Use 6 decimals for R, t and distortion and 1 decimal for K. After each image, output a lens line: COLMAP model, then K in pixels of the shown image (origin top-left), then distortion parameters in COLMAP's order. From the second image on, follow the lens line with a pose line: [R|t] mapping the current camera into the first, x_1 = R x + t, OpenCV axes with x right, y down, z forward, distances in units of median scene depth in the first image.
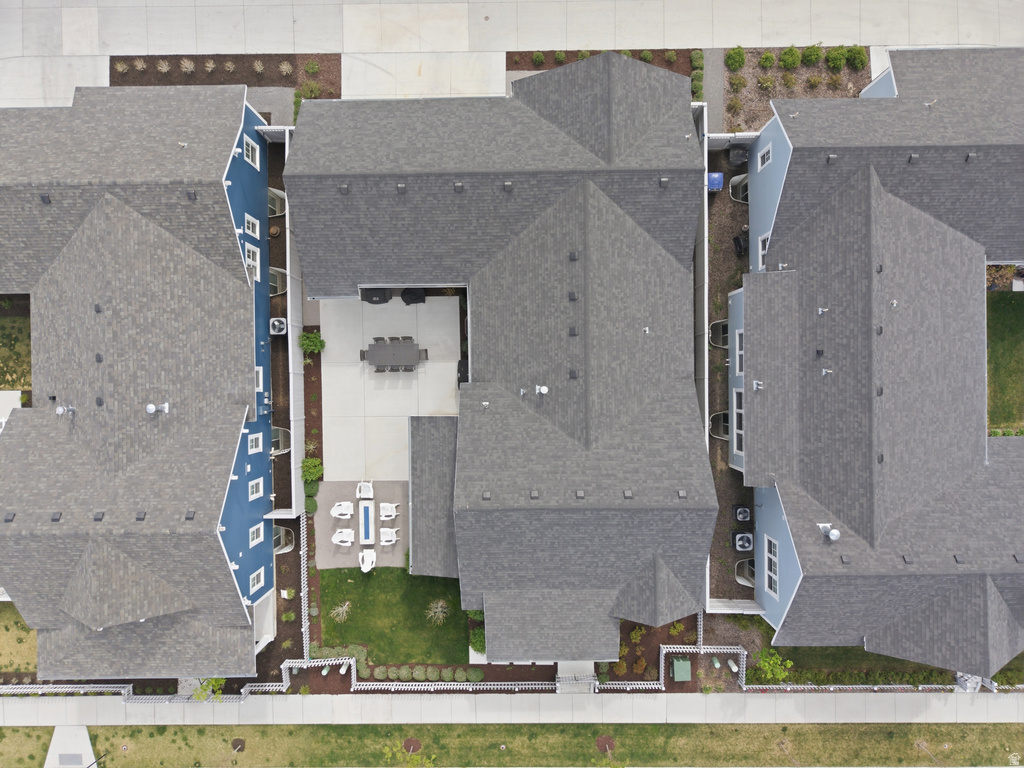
lens RADIAL K [[684.0, 0, 510.5], [0, 684.0, 390.8], [0, 0, 1]] dist [0.026293, -0.035835]
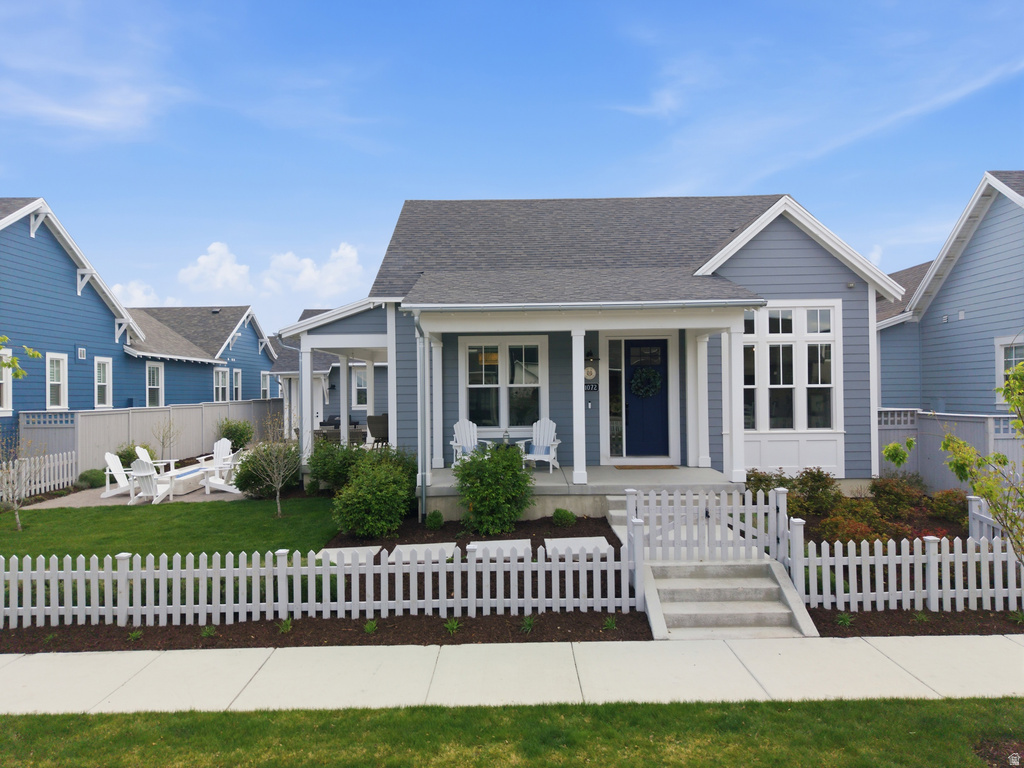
lens RADIAL K [[684.0, 0, 509.9], [0, 684.0, 390.4], [0, 0, 1]] dist [0.026293, -0.035835]
pose [[0.999837, -0.004860, -0.017415, 0.030393], [-0.017475, -0.012772, -0.999766, 0.757844], [0.004636, 0.999907, -0.012855, 1.059999]]
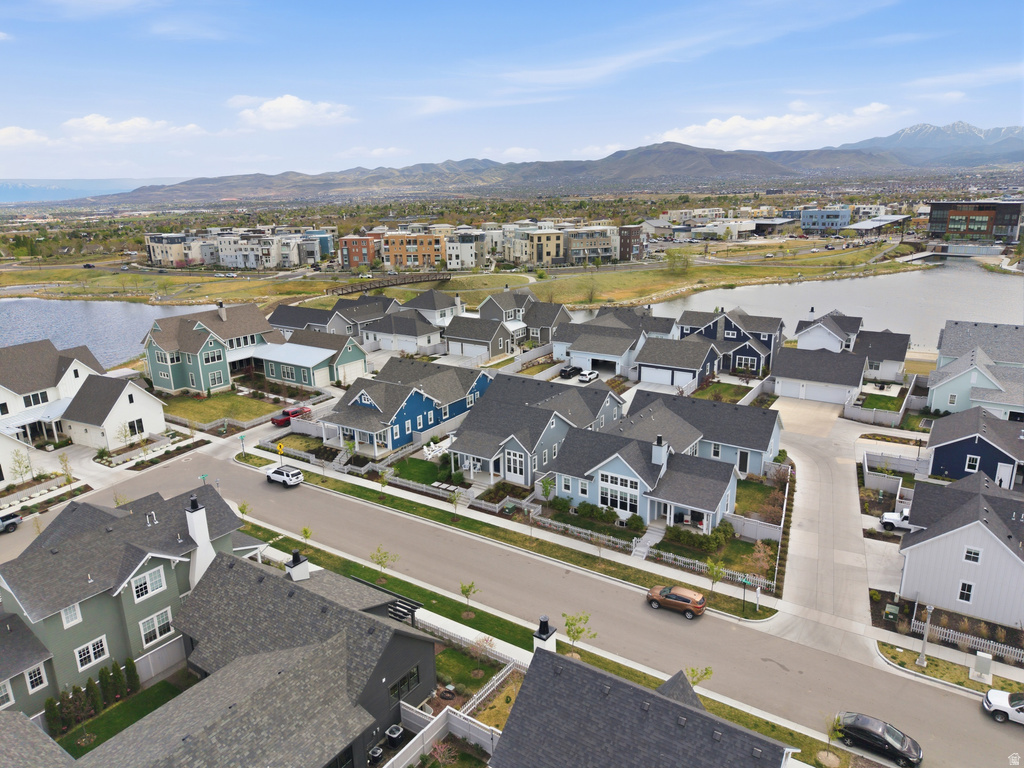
lens RADIAL K [[684.0, 0, 510.0], [0, 684.0, 383.5], [0, 0, 1]] dist [0.026293, -0.035835]
pose [[0.821727, 0.145894, -0.550889, 1.458156], [-0.569791, 0.227518, -0.789667, 2.136251], [0.010130, 0.962783, 0.270087, 0.129069]]
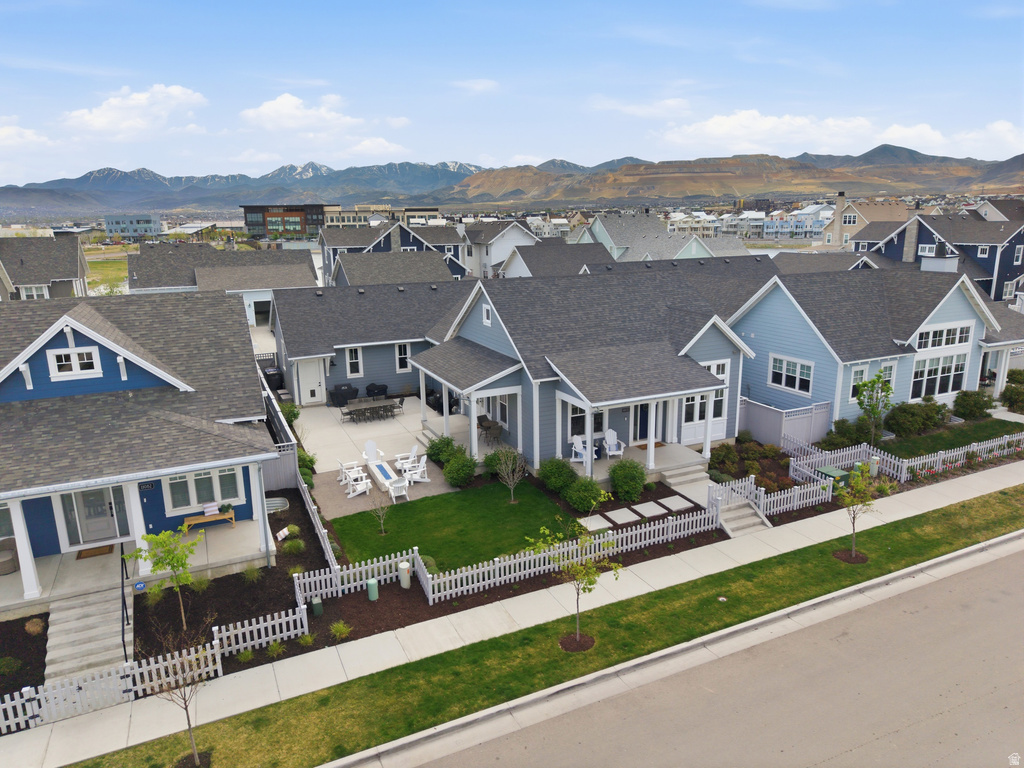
lens RADIAL K [[684.0, 0, 511.1], [0, 684.0, 382.8], [0, 0, 1]] dist [0.026293, -0.035835]
pose [[0.913096, -0.102032, 0.394772, -0.420004], [0.407567, 0.199848, -0.891039, 1.041588], [0.012020, 0.974500, 0.224066, 0.811480]]
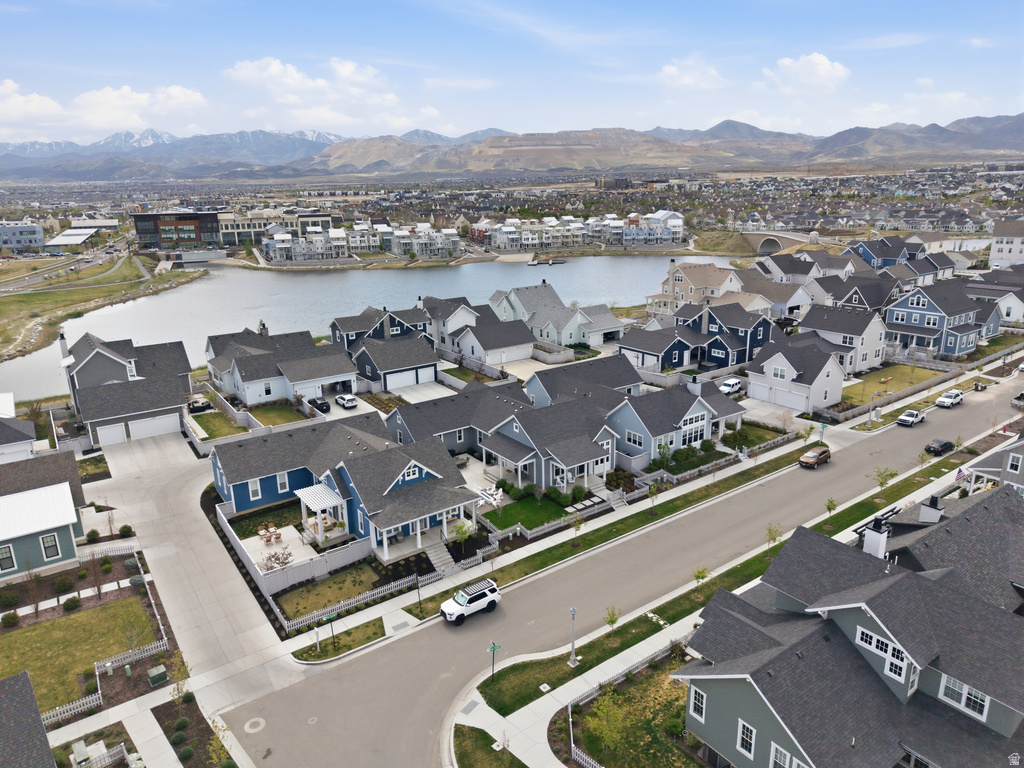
lens RADIAL K [[684.0, 0, 517.1], [0, 684.0, 377.5], [0, 0, 1]] dist [0.026293, -0.035835]
pose [[0.816413, -0.157853, 0.555474, -1.342991], [0.577330, 0.202099, -0.791104, 1.985938], [0.012617, 0.966560, 0.256130, 0.161005]]
